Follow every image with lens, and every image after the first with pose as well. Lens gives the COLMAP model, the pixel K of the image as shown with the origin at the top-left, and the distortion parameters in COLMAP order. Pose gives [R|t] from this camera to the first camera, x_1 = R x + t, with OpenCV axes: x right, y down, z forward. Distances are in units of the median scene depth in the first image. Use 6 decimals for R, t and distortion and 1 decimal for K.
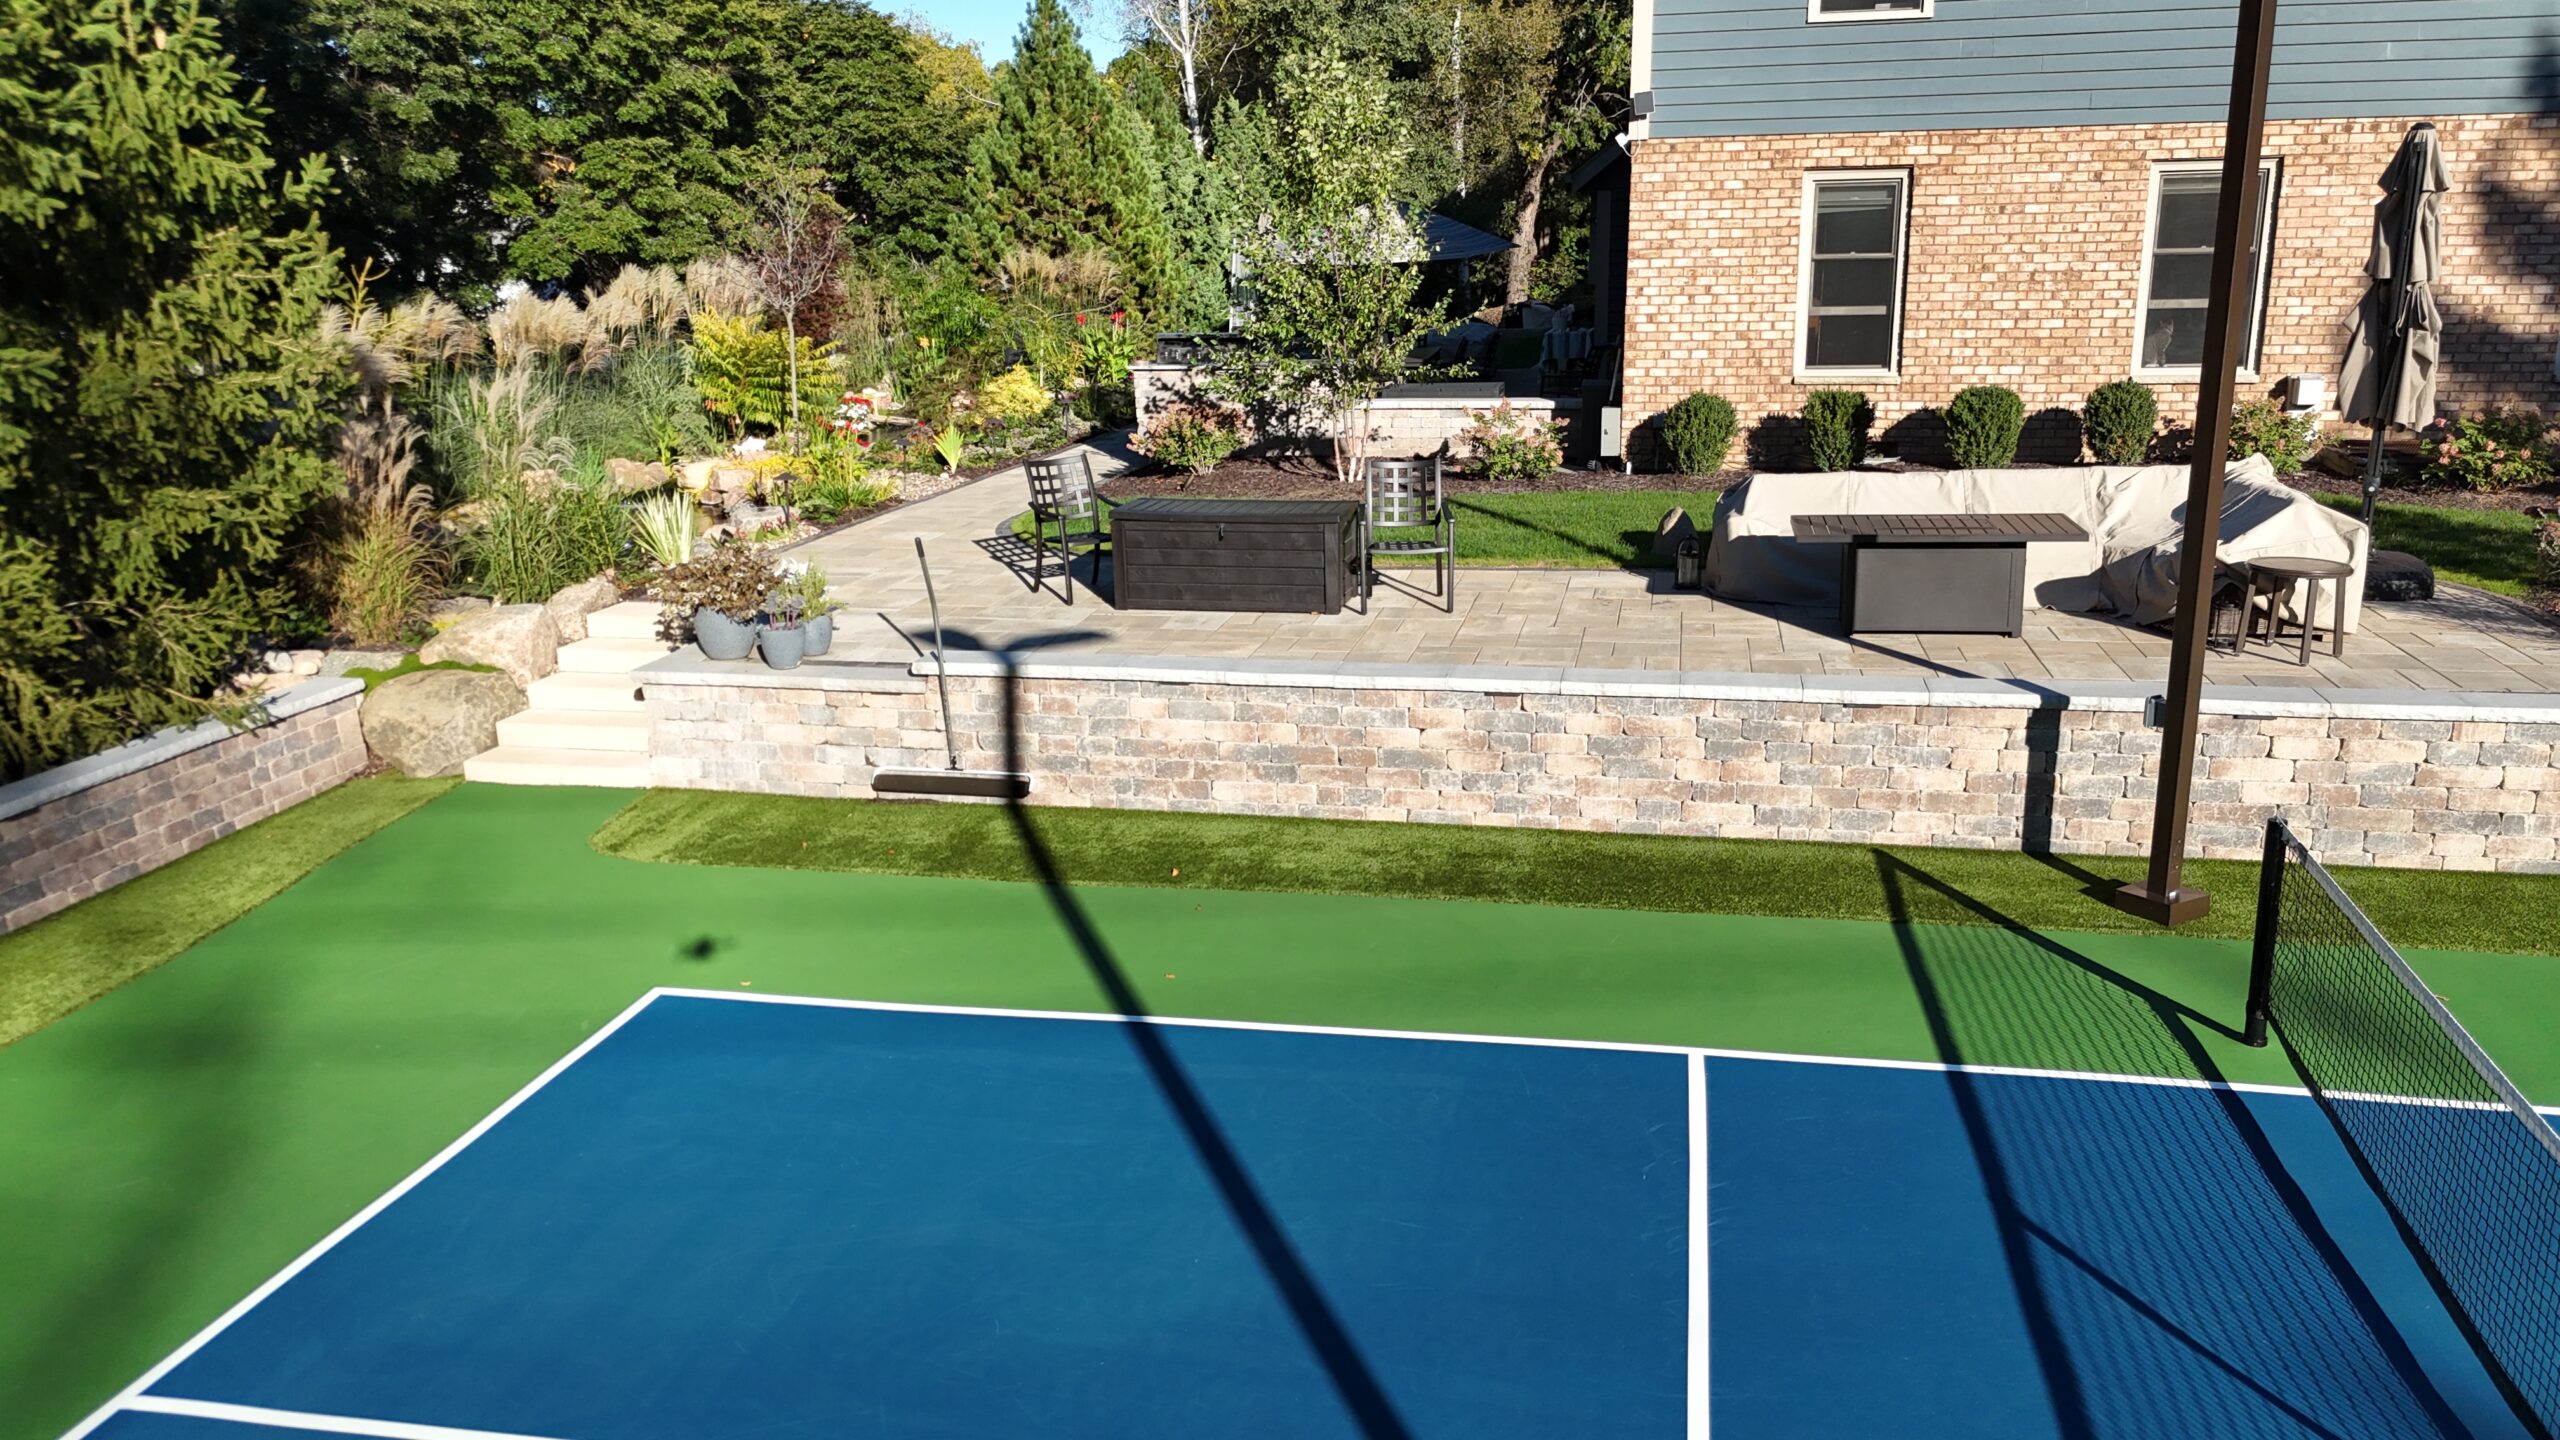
lens RADIAL K [[1900.5, 0, 1285.9], [0, 1900.5, 711.3], [0, 0, 1]] dist [0.076781, -0.074840]
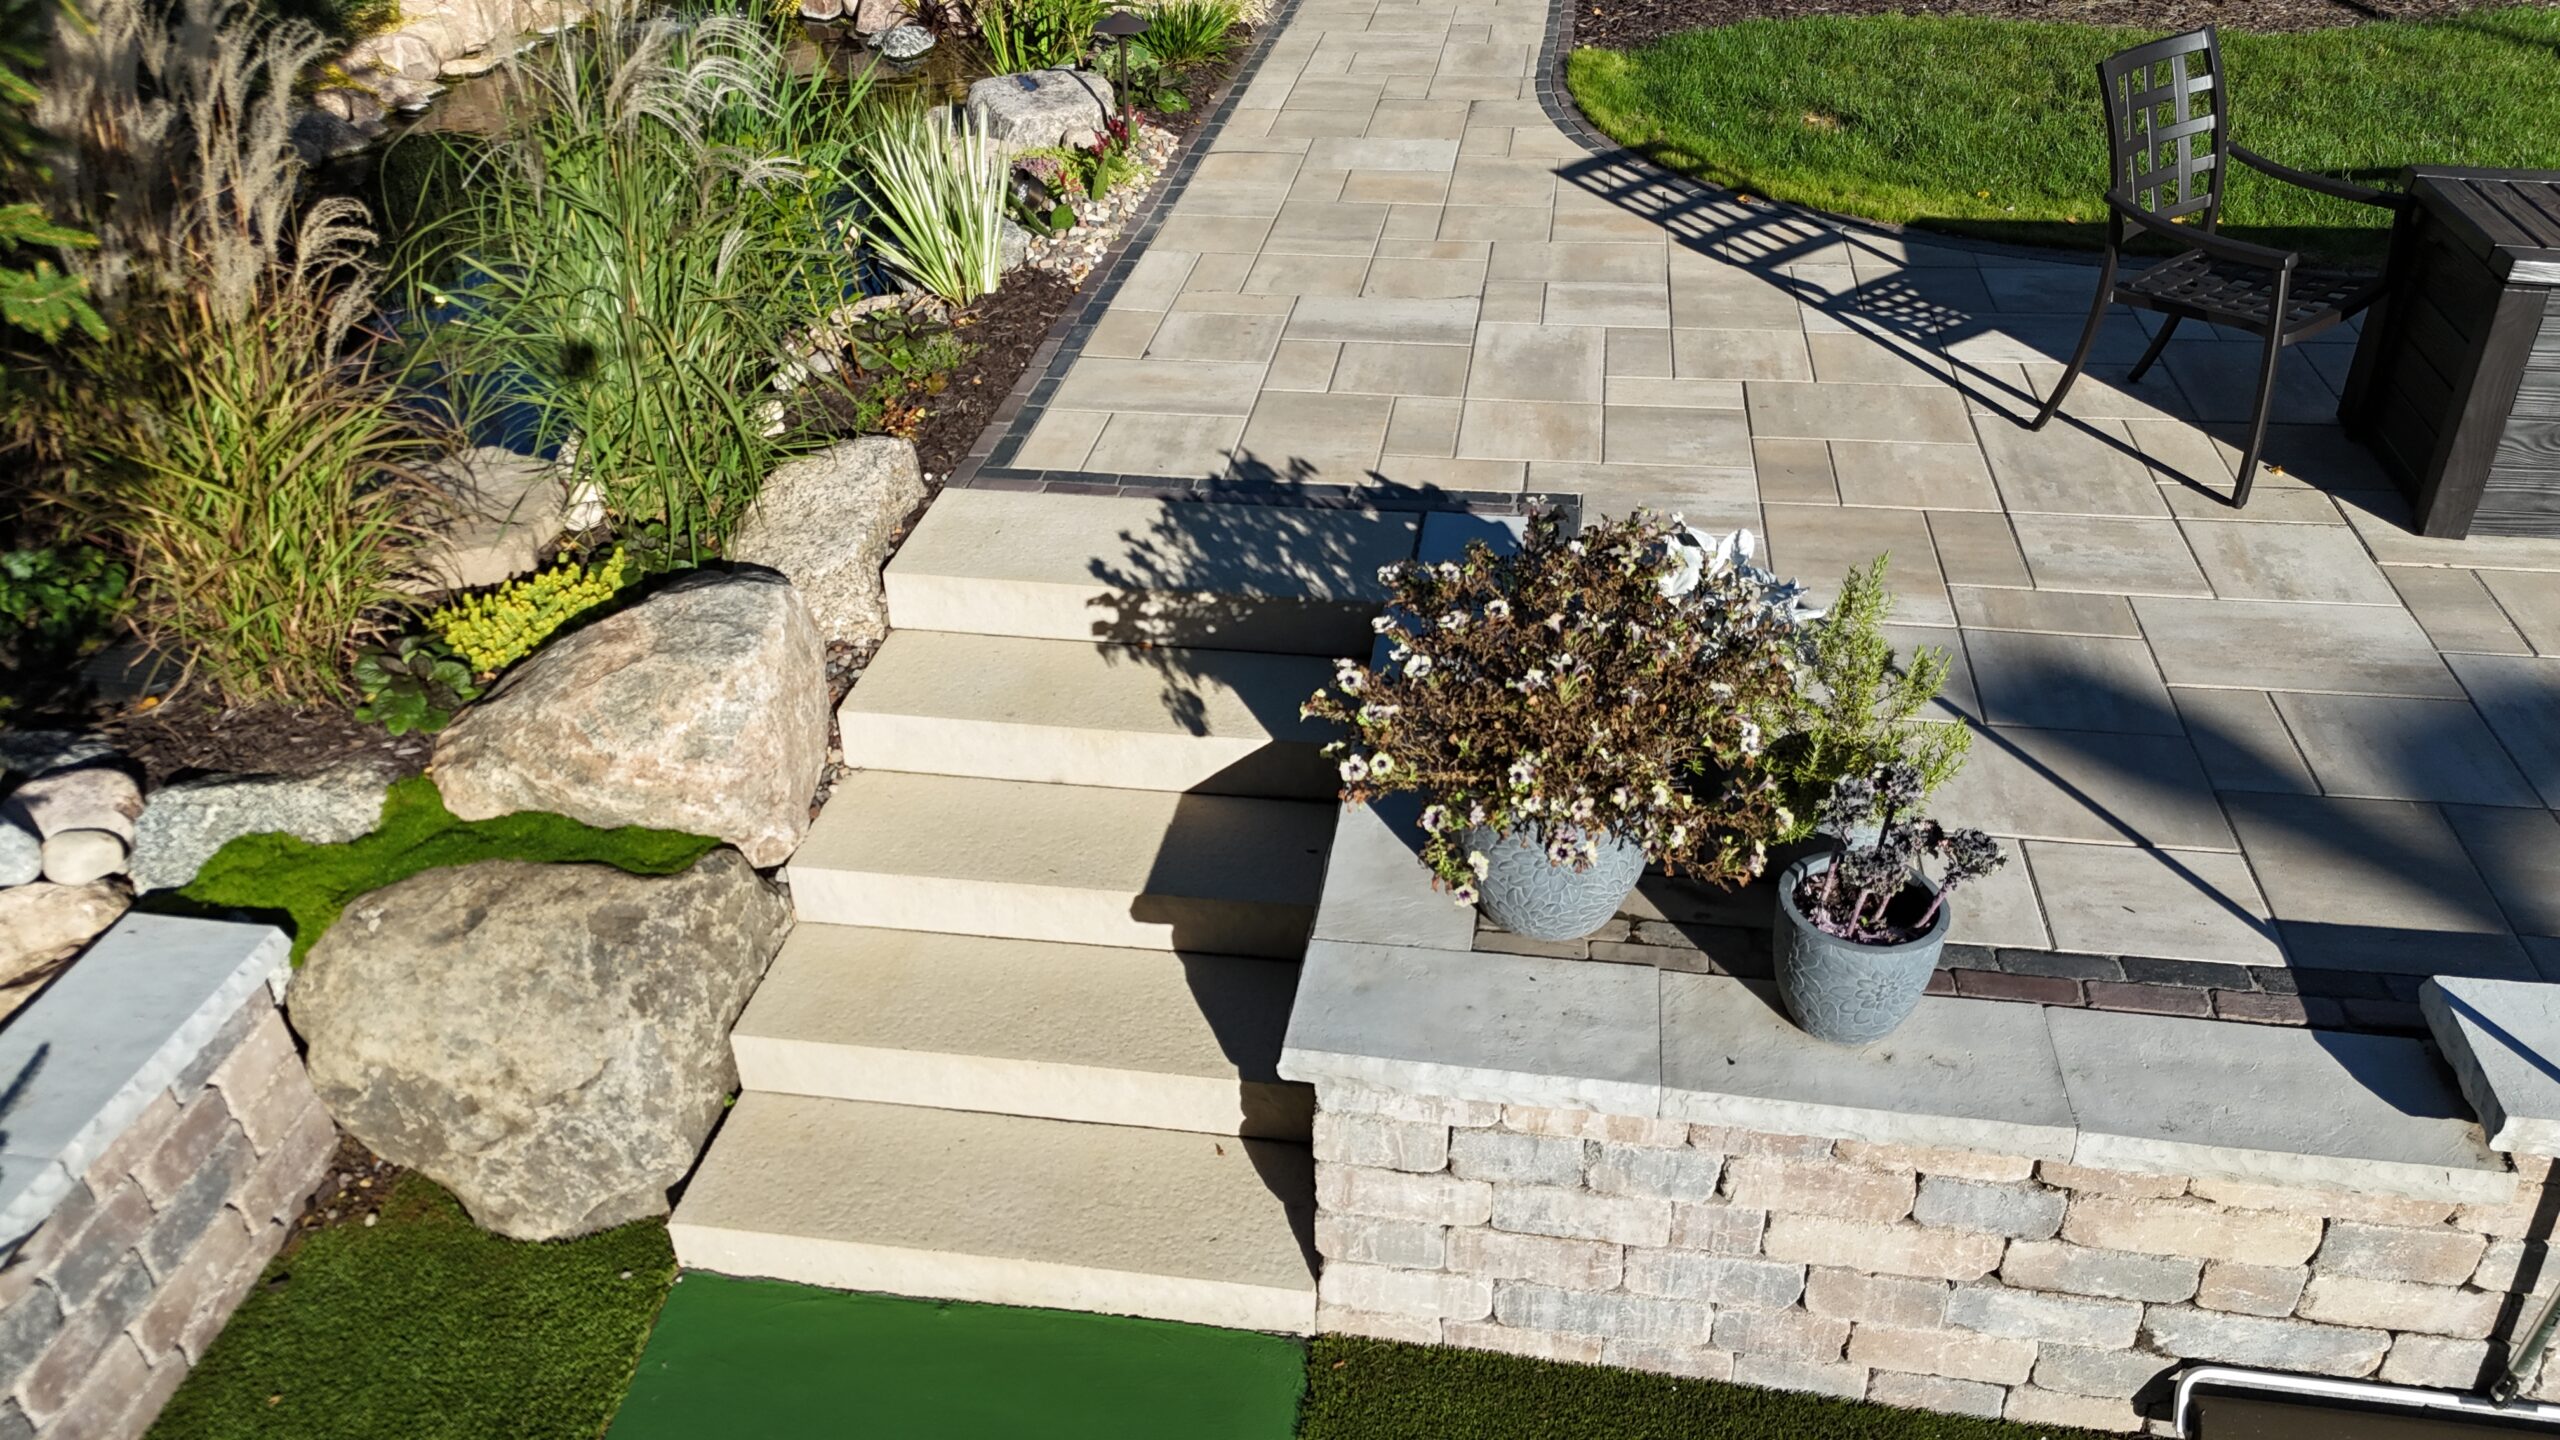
lens RADIAL K [[1900.5, 0, 1270.4], [0, 1900.5, 722.0], [0, 0, 1]] dist [0.076781, -0.074840]
pose [[0.998431, -0.030715, 0.046827, -0.242722], [0.014568, 0.949836, 0.312409, -0.102937], [-0.054074, -0.311237, 0.948793, 0.514001]]
